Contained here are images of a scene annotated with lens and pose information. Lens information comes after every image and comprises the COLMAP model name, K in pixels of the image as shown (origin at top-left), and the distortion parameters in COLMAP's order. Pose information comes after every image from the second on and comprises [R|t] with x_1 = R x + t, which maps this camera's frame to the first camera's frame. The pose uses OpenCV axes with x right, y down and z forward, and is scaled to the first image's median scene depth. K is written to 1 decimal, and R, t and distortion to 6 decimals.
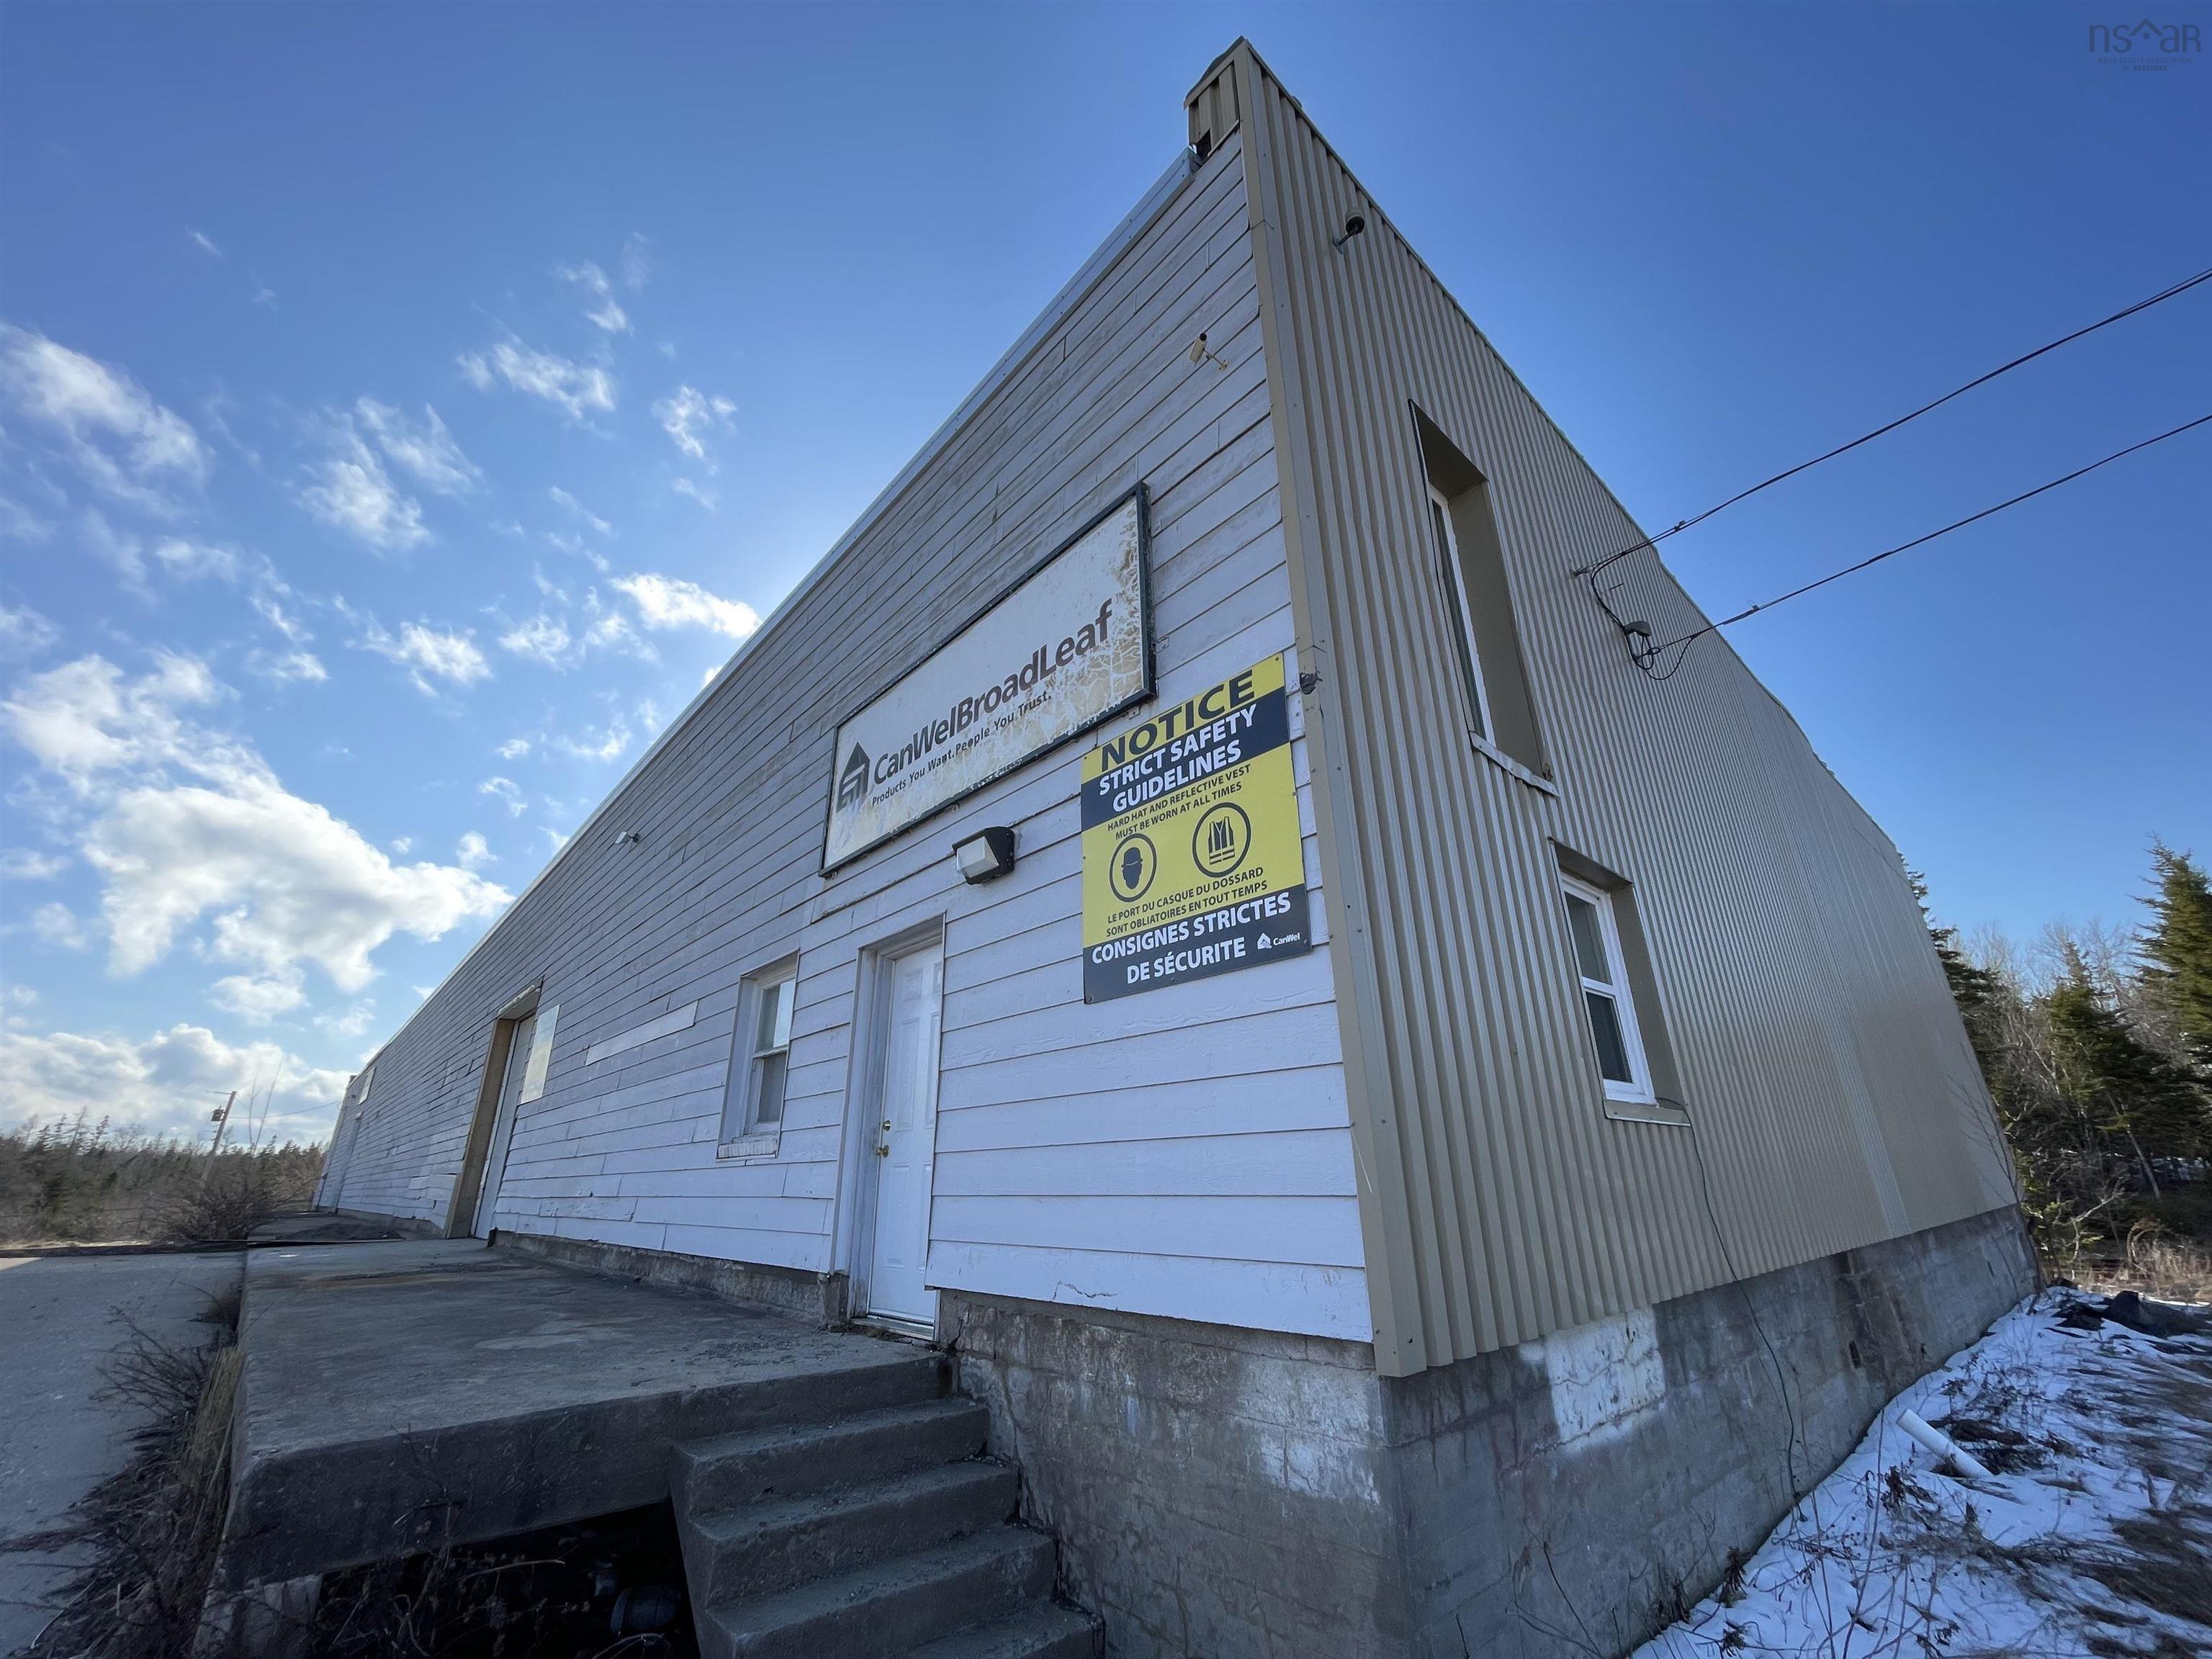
lens RADIAL K [[889.8, 0, 1108.4], [0, 889.8, 826.2], [0, 0, 1]] dist [-0.005465, 0.002695]
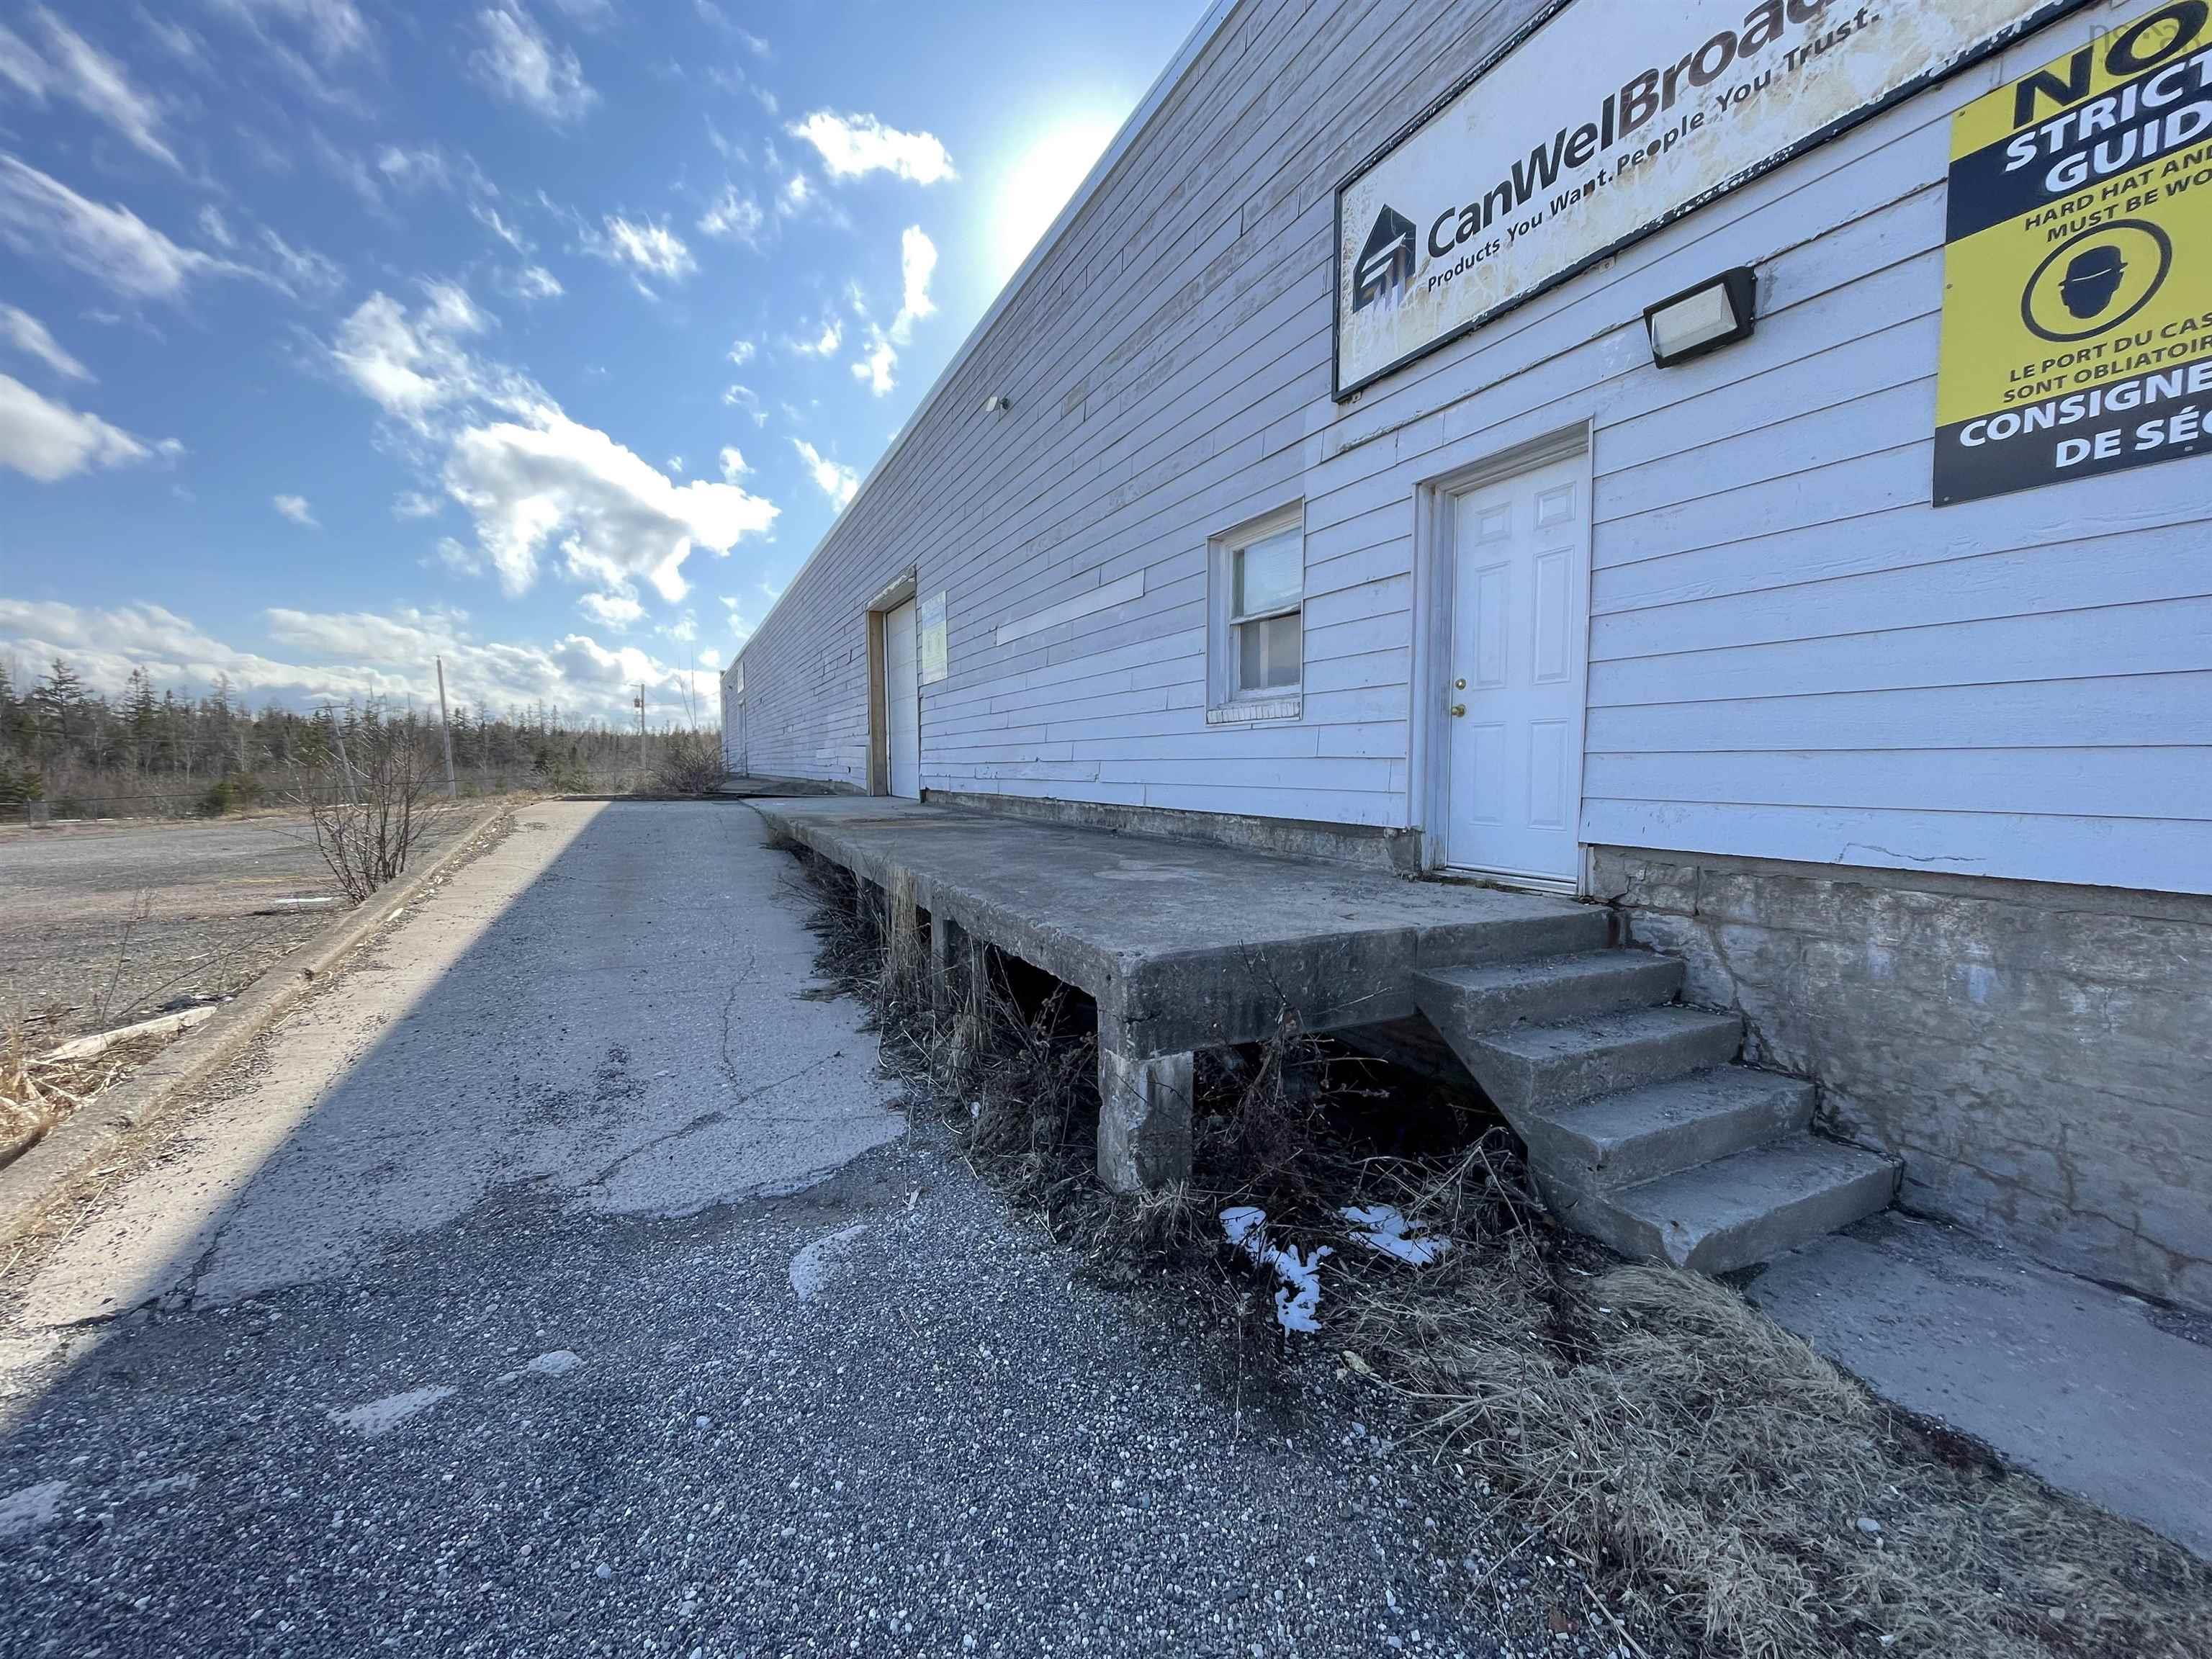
lens RADIAL K [[889.8, 0, 1111.8], [0, 889.8, 835.0], [0, 0, 1]] dist [-0.005465, 0.002695]
pose [[0.967747, 0.033685, -0.249663, -0.353734], [0.080730, 0.897293, 0.433990, 0.049810], [0.238640, -0.440148, 0.865633, 0.060907]]
